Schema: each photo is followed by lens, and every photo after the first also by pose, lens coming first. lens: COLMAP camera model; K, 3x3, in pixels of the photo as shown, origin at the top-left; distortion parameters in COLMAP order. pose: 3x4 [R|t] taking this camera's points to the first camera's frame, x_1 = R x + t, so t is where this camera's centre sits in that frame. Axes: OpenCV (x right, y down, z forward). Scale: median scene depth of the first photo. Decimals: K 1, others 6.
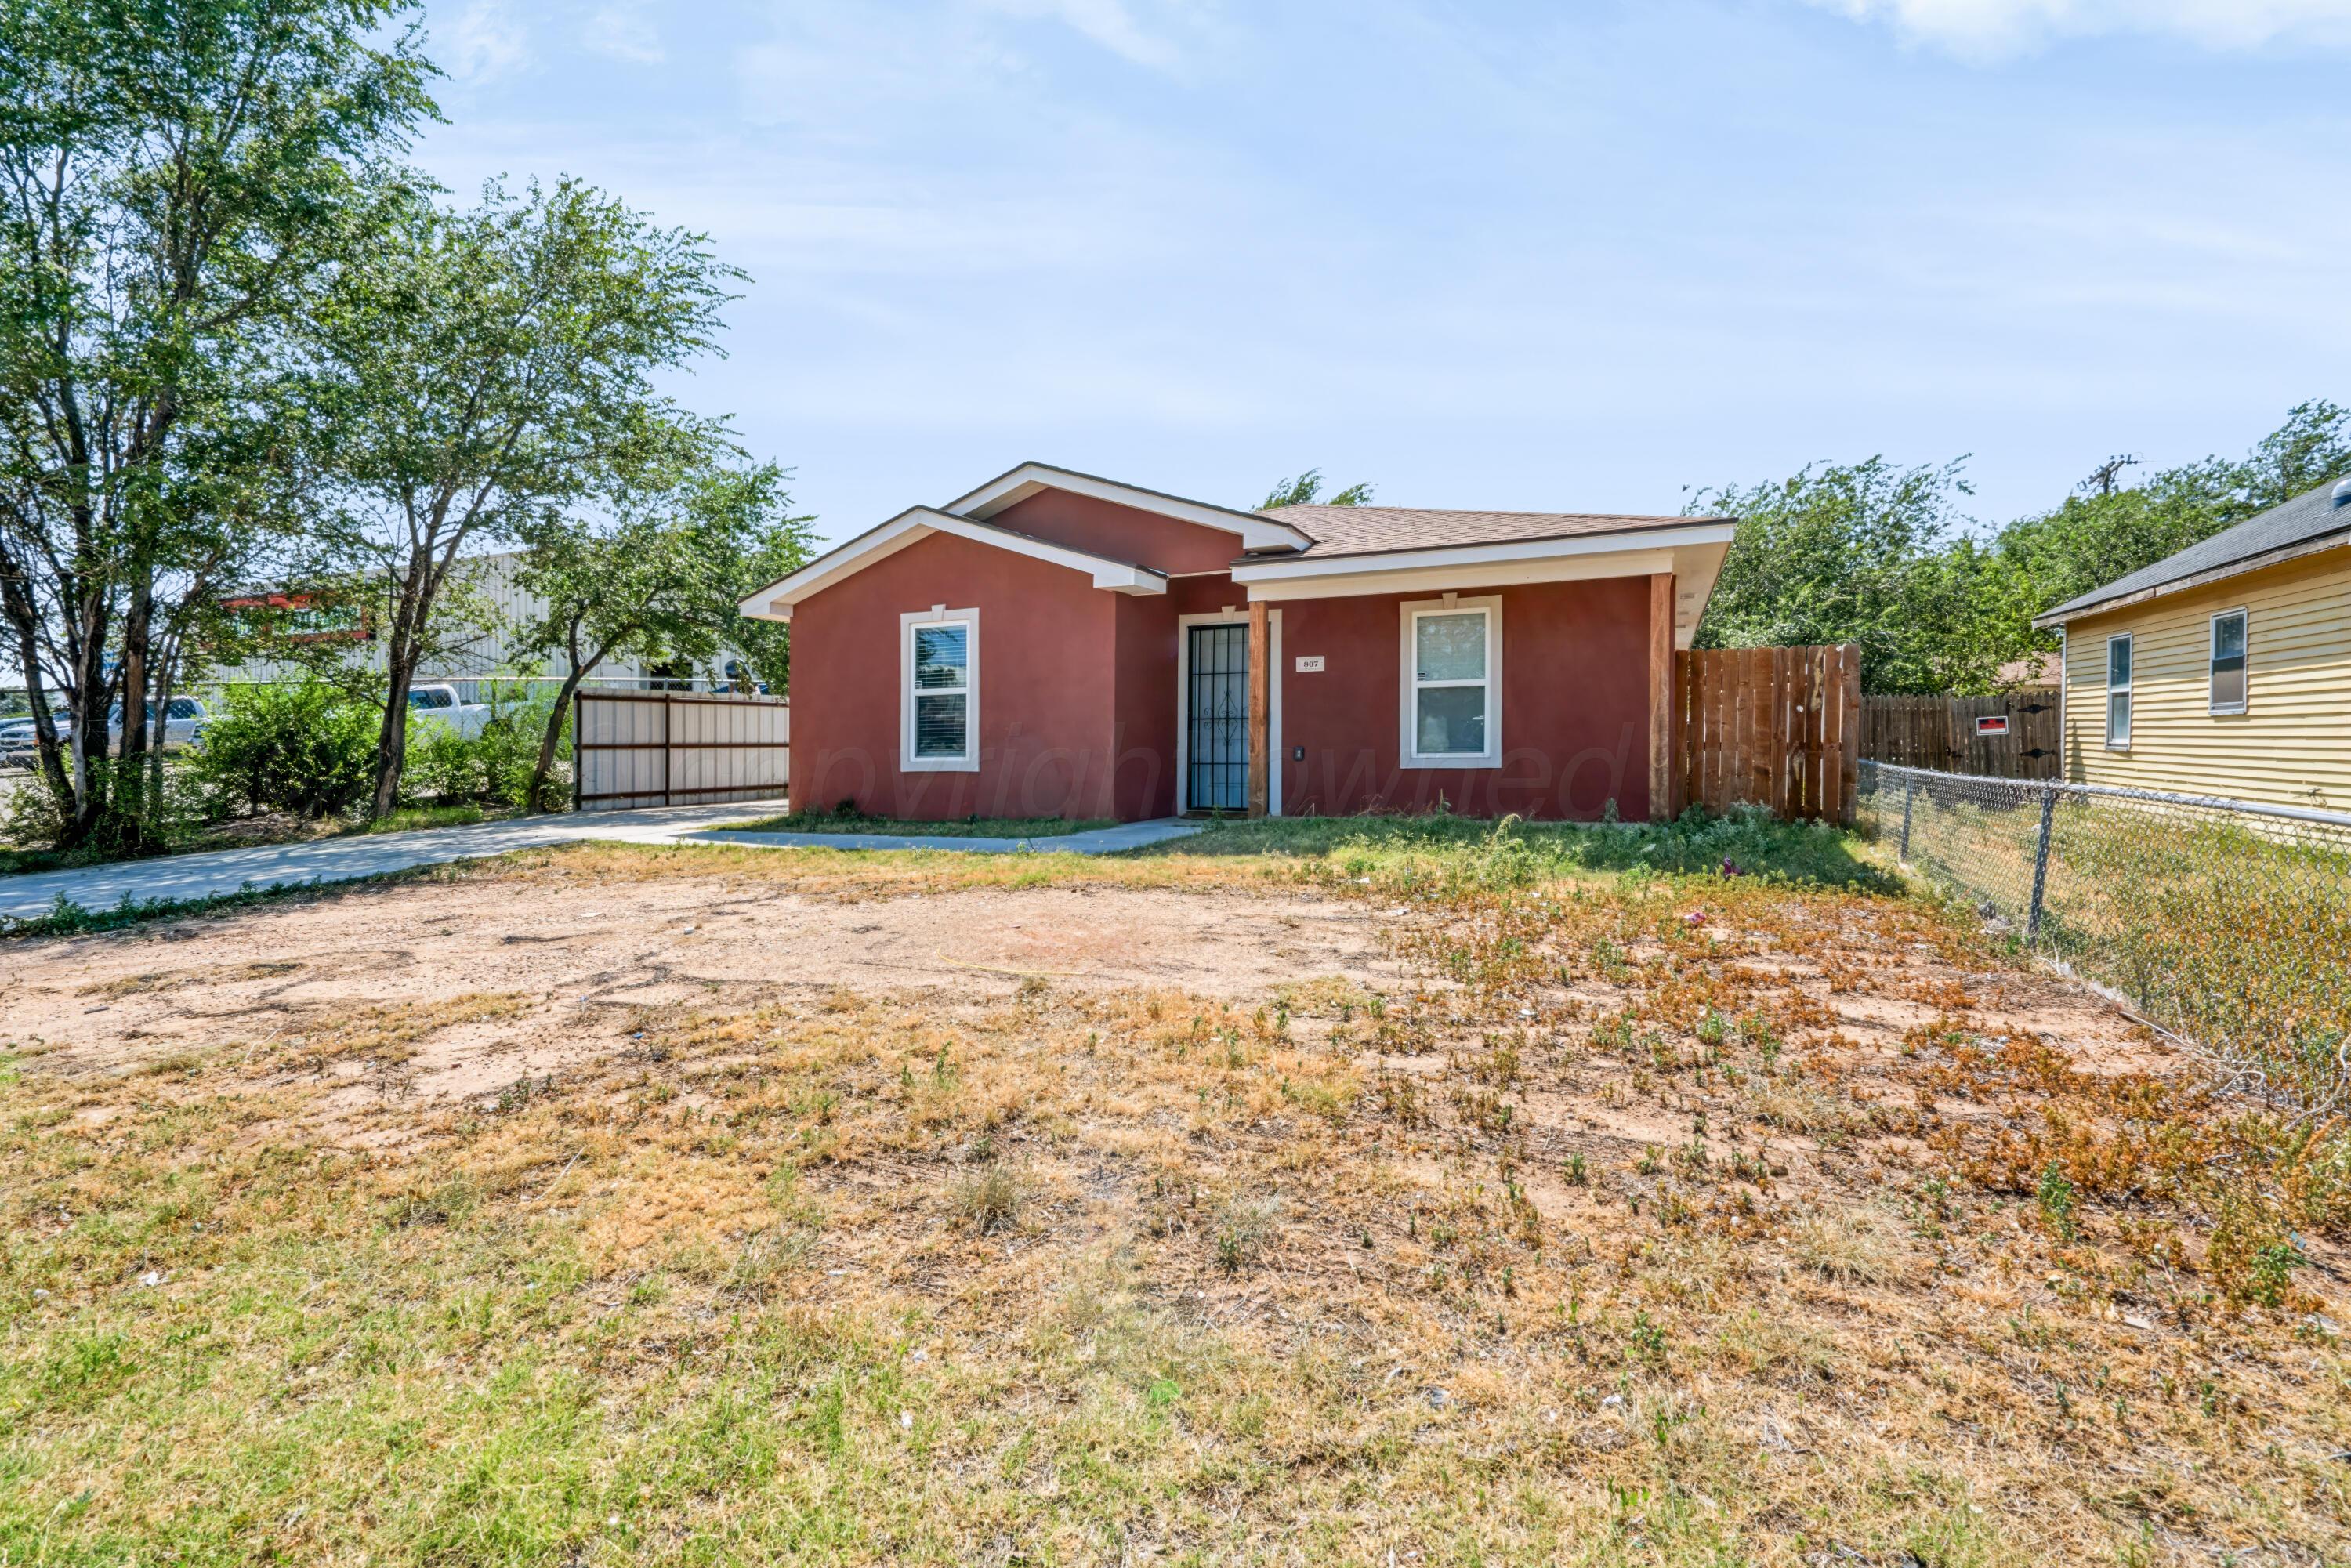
lens RADIAL K [[1060.8, 0, 1175.5], [0, 1060.8, 784.0], [0, 0, 1]] dist [-0.003042, 0.000153]
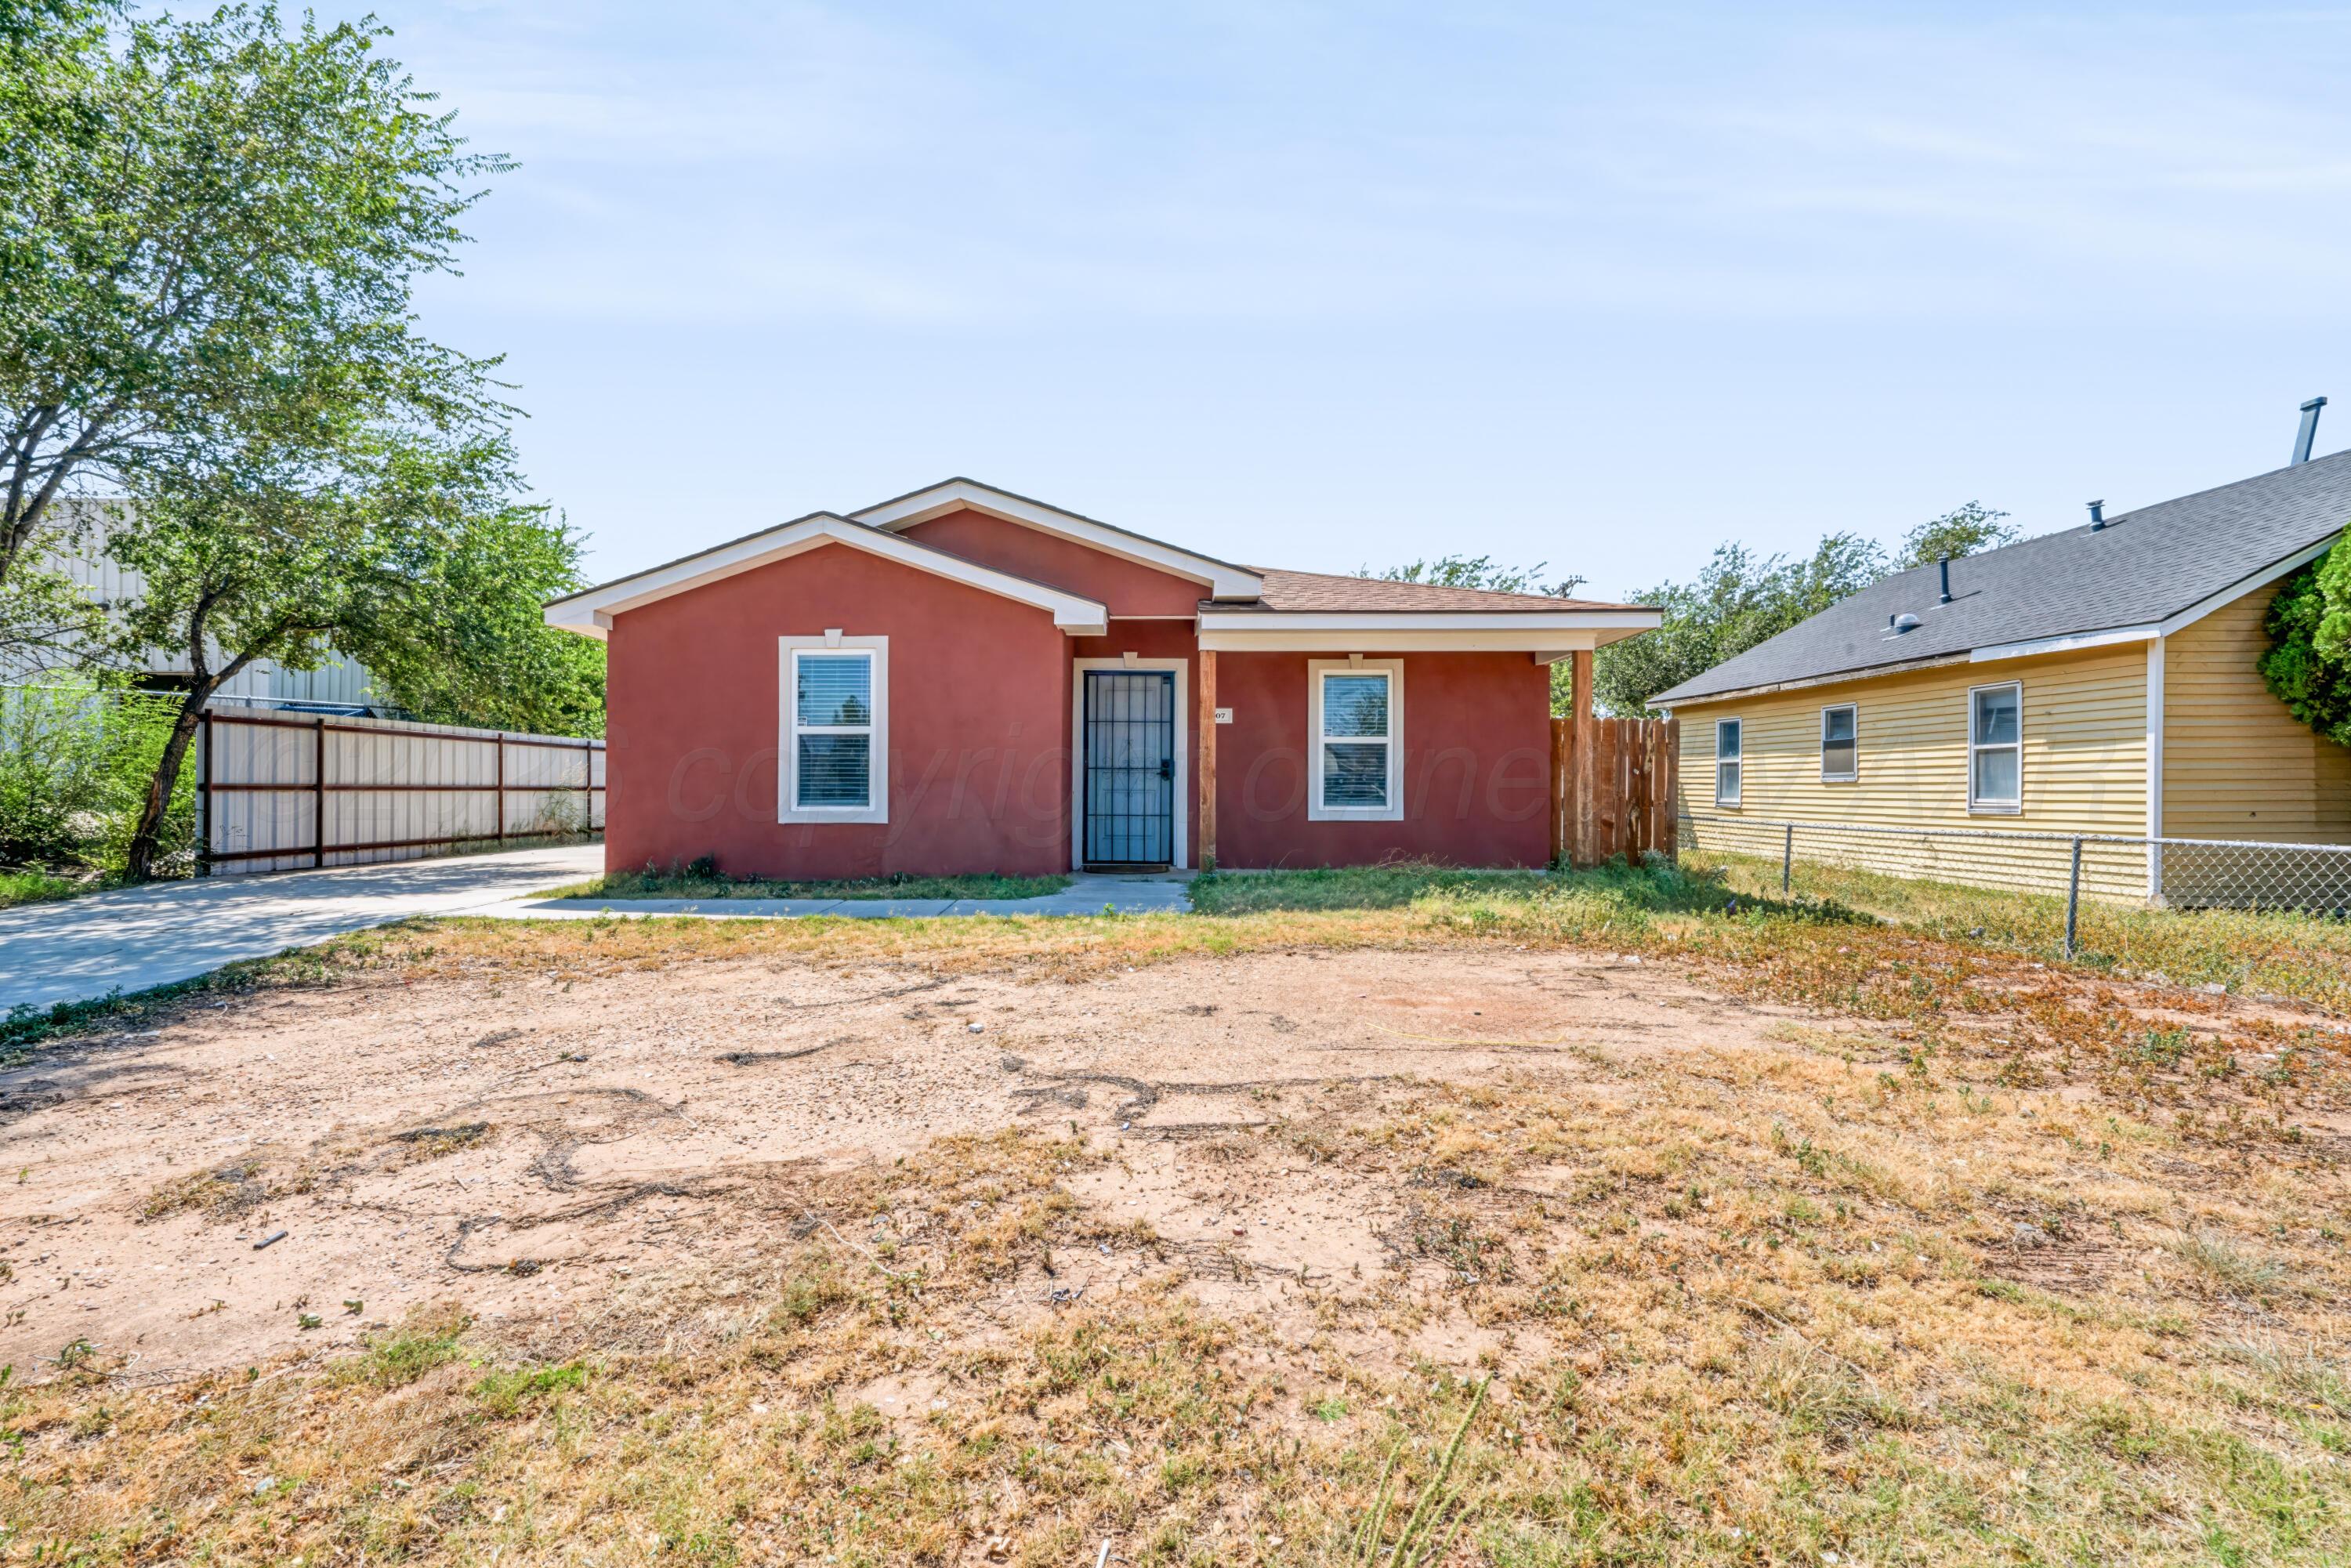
lens RADIAL K [[1061.2, 0, 1173.7], [0, 1061.2, 803.6], [0, 0, 1]] dist [-0.004009, 0.000749]
pose [[0.916886, 0.008659, 0.399056, -0.316312], [0.002890, 0.999594, -0.028330, -0.002422], [-0.399139, 0.027128, 0.916489, 0.106826]]
